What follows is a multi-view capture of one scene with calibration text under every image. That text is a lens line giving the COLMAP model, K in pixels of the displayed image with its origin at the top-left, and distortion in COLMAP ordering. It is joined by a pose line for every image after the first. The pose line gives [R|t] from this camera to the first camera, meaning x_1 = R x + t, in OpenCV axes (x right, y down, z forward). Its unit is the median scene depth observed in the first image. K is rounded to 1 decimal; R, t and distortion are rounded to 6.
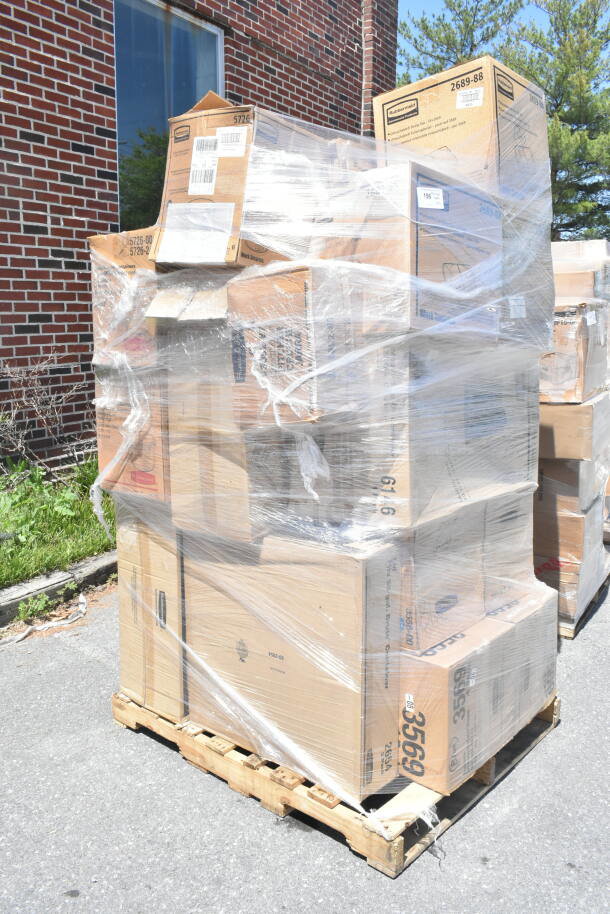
lens RADIAL K [[785.6, 0, 305.0], [0, 785.6, 457.0], [0, 0, 1]] dist [-0.014924, -0.008236]
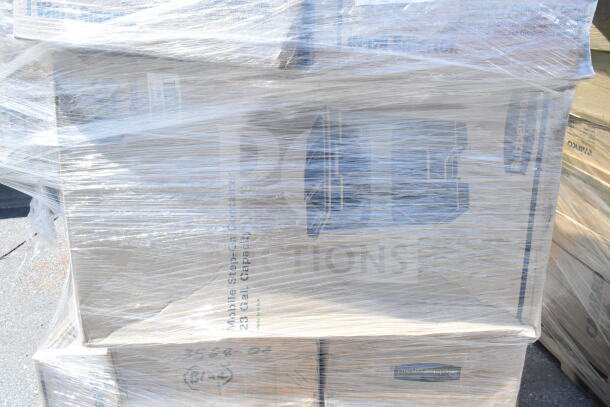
lens RADIAL K [[524.3, 0, 305.7], [0, 524.3, 222.4], [0, 0, 1]] dist [-0.014924, -0.008236]
pose [[0.658458, 0.234671, -0.715096, 0.476626], [-0.102551, 0.969259, 0.223650, -0.112934], [0.745598, -0.073930, 0.662283, 0.730154]]
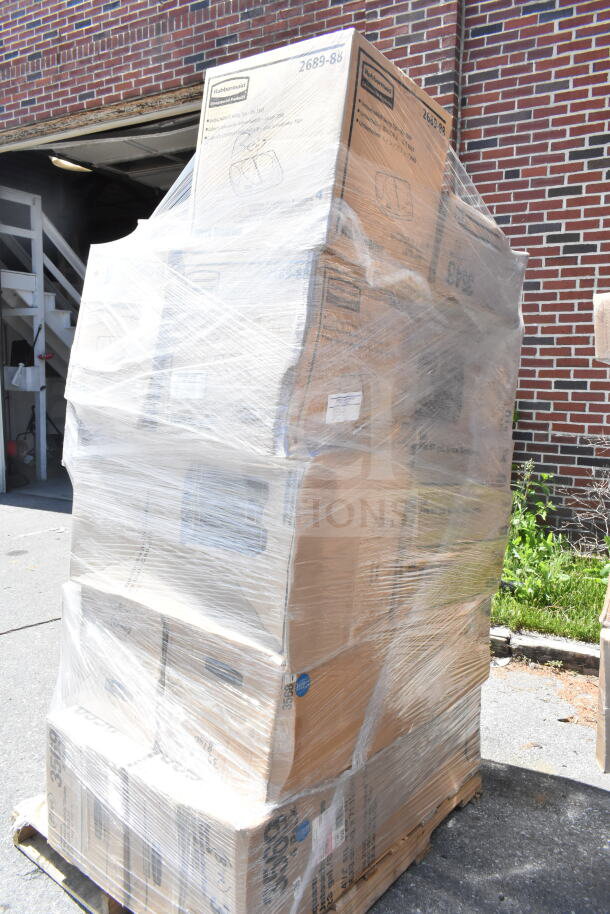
lens RADIAL K [[706.1, 0, 305.0], [0, 706.1, 457.0], [0, 0, 1]] dist [-0.009977, -0.002667]
pose [[0.012158, 0.132901, -0.991055, 0.933940], [-0.197495, 0.971923, 0.127912, -0.226322], [0.980228, 0.194173, 0.038064, 1.072420]]
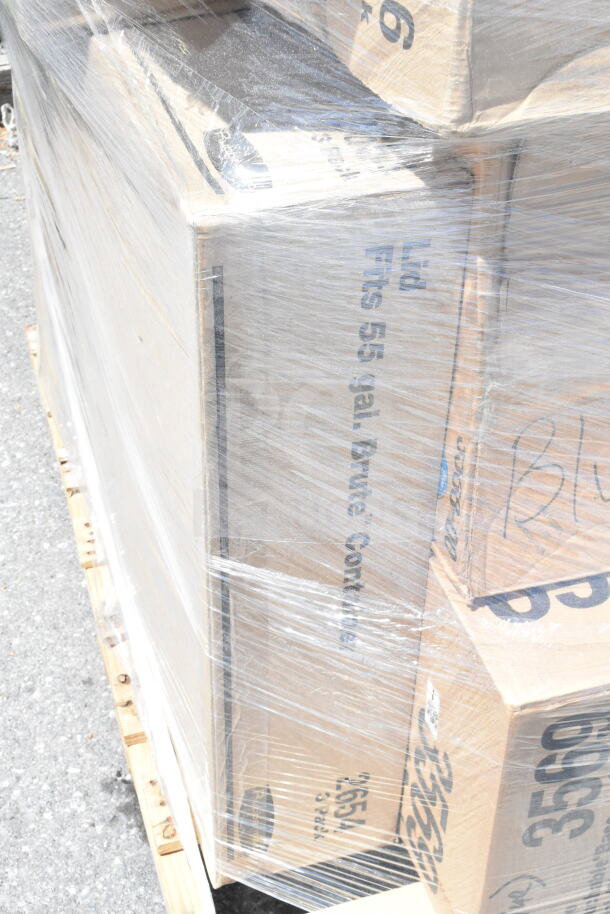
lens RADIAL K [[1168.0, 0, 305.0], [0, 1168.0, 457.0], [0, 0, 1]] dist [-0.026200, -0.024227]
pose [[0.853133, 0.336271, -0.398856, 0.215311], [-0.104637, 0.859301, 0.500653, 0.013007], [0.511092, -0.385388, 0.768284, 0.610379]]
